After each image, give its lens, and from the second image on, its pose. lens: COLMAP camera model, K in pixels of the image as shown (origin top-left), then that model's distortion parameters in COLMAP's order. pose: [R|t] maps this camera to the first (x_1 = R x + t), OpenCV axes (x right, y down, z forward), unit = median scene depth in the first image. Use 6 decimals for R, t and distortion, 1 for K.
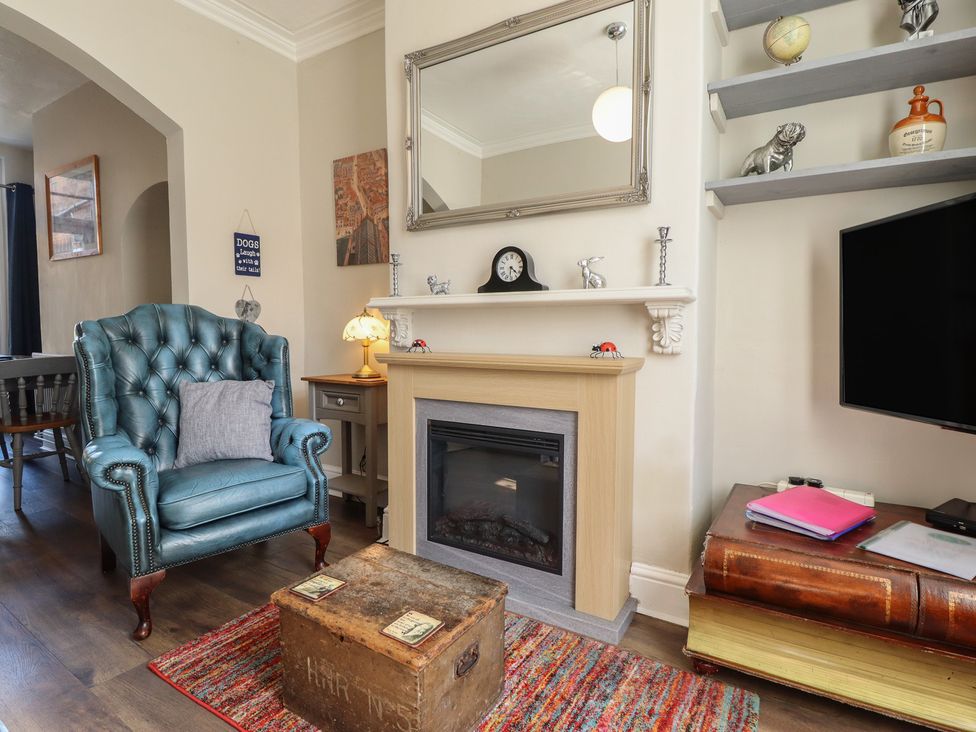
lens RADIAL K [[503.4, 0, 499.0], [0, 503.4, 363.3], [0, 0, 1]] dist [-0.013857, -0.000089]
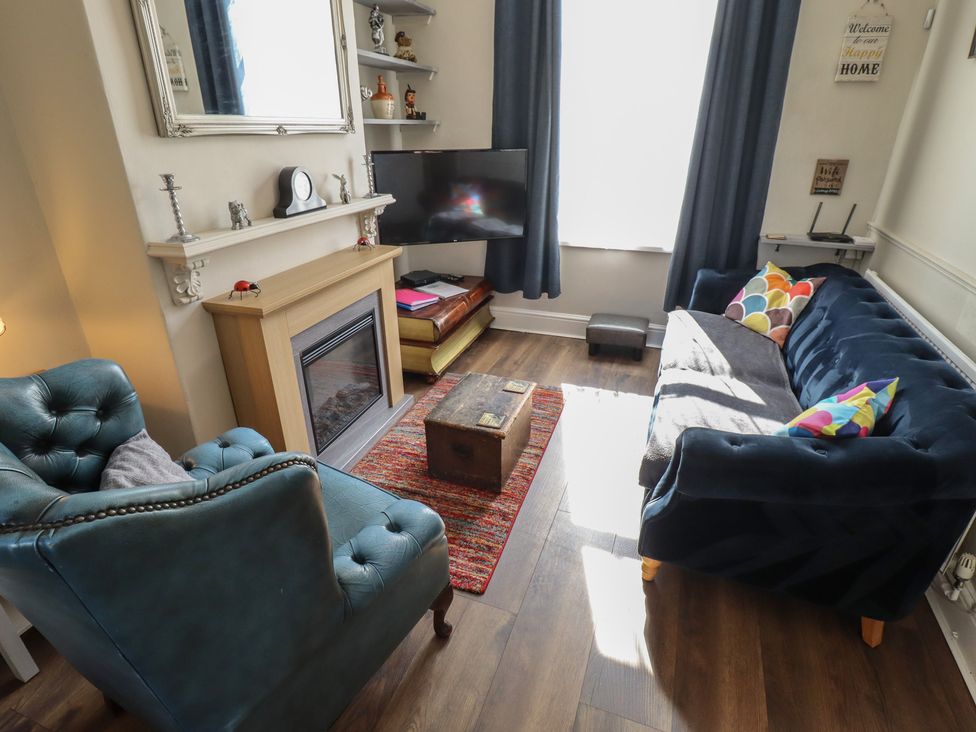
lens RADIAL K [[513.9, 0, 488.6], [0, 513.9, 363.4], [0, 0, 1]] dist [0.002308, -0.016016]
pose [[-0.205891, -0.410738, 0.888202, -1.155386], [0.066640, 0.899657, 0.431482, -0.290499], [-0.976303, 0.148028, -0.157860, 0.814434]]
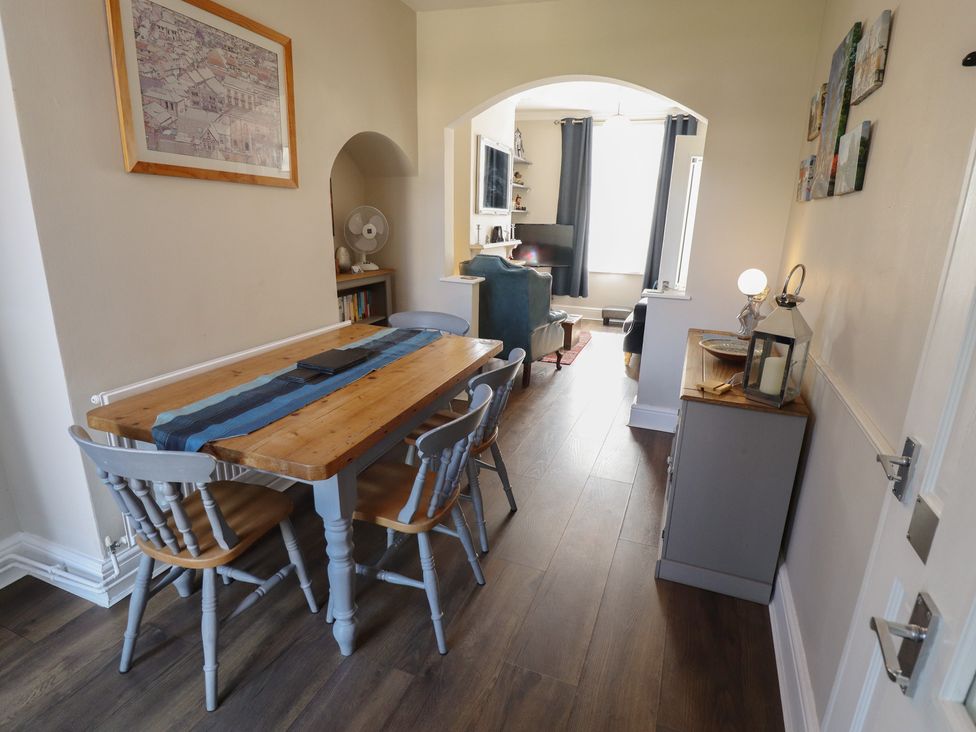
lens RADIAL K [[524.4, 0, 491.6], [0, 524.4, 362.8], [0, 0, 1]] dist [0.002750, -0.015074]
pose [[-0.193352, -0.273464, 0.942249, -2.996209], [0.042814, 0.957105, 0.286561, -0.337390], [-0.980195, 0.095748, -0.173350, 1.611490]]
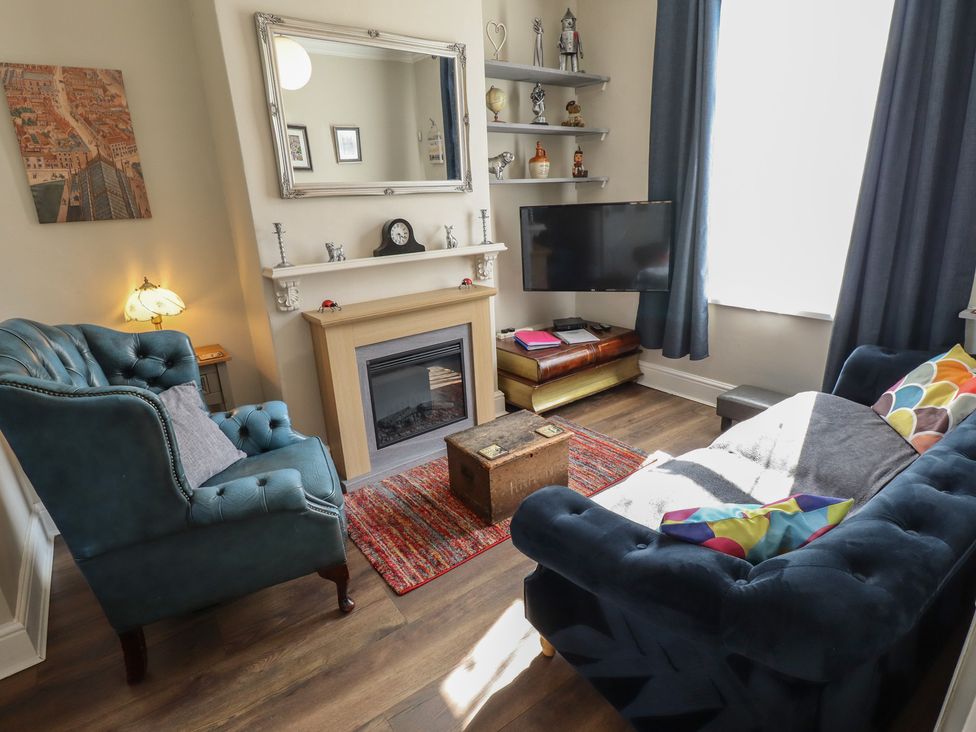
lens RADIAL K [[513.9, 0, 488.6], [0, 513.9, 363.4], [0, 0, 1]] dist [0.002308, -0.016016]
pose [[0.378544, -0.303627, 0.874366, -1.176401], [0.105605, 0.952664, 0.285096, -0.222684], [-0.919539, -0.015584, 0.392690, 0.216503]]
